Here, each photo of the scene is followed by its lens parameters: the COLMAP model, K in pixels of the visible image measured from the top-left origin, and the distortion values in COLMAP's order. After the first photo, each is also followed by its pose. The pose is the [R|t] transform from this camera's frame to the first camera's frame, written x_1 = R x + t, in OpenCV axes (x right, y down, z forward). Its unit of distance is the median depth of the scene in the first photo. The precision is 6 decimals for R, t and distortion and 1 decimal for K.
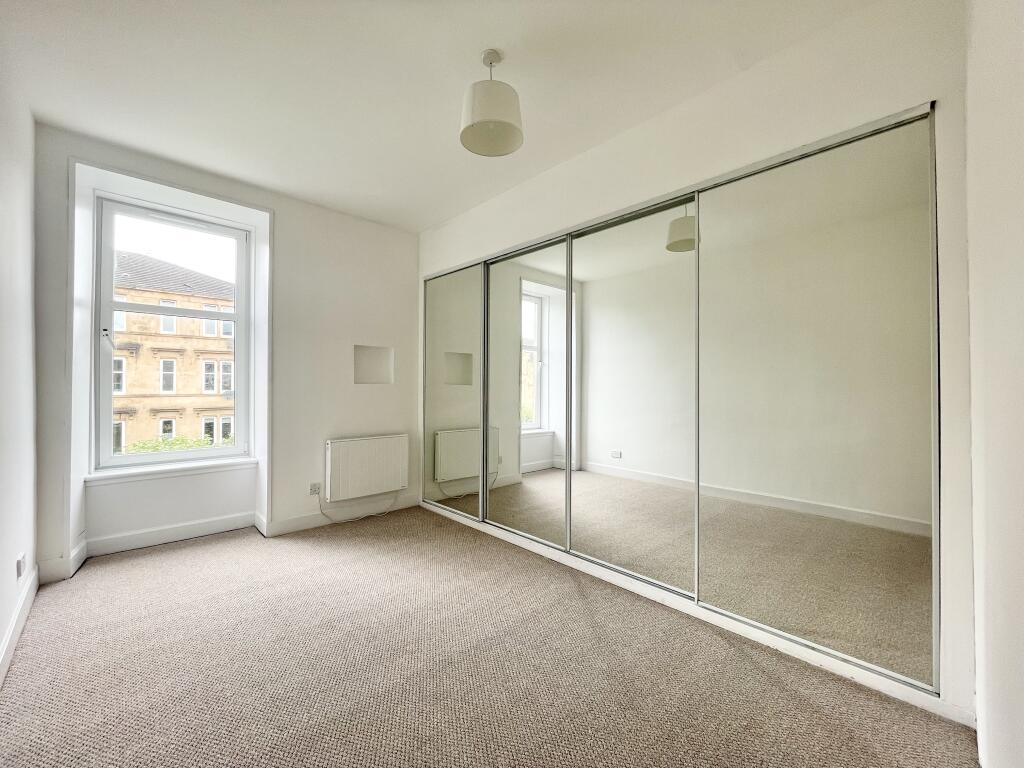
lens RADIAL K [[417.0, 0, 510.2], [0, 417.0, 380.7], [0, 0, 1]] dist [-0.003444, -0.000321]
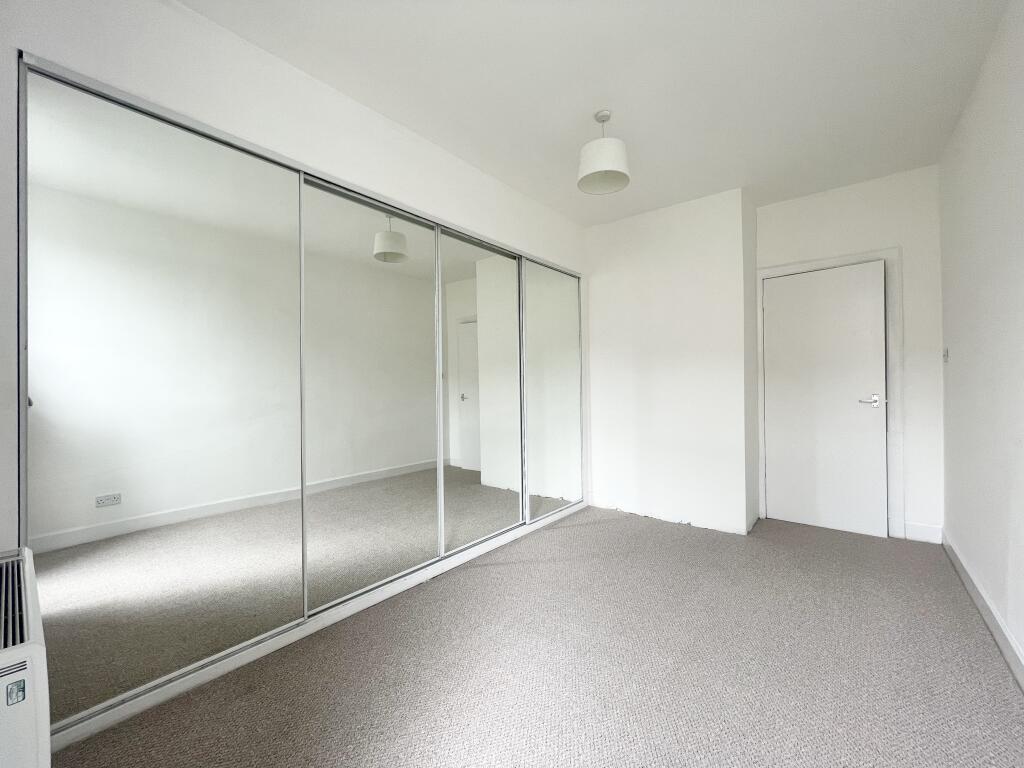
lens RADIAL K [[417.0, 0, 512.1], [0, 417.0, 379.5], [0, 0, 1]] dist [-0.003444, -0.000321]
pose [[-0.124159, -0.001806, 0.992261, -0.819679], [-0.010215, 0.999948, 0.000542, -0.003490], [-0.992210, -0.010069, -0.124171, 0.946119]]
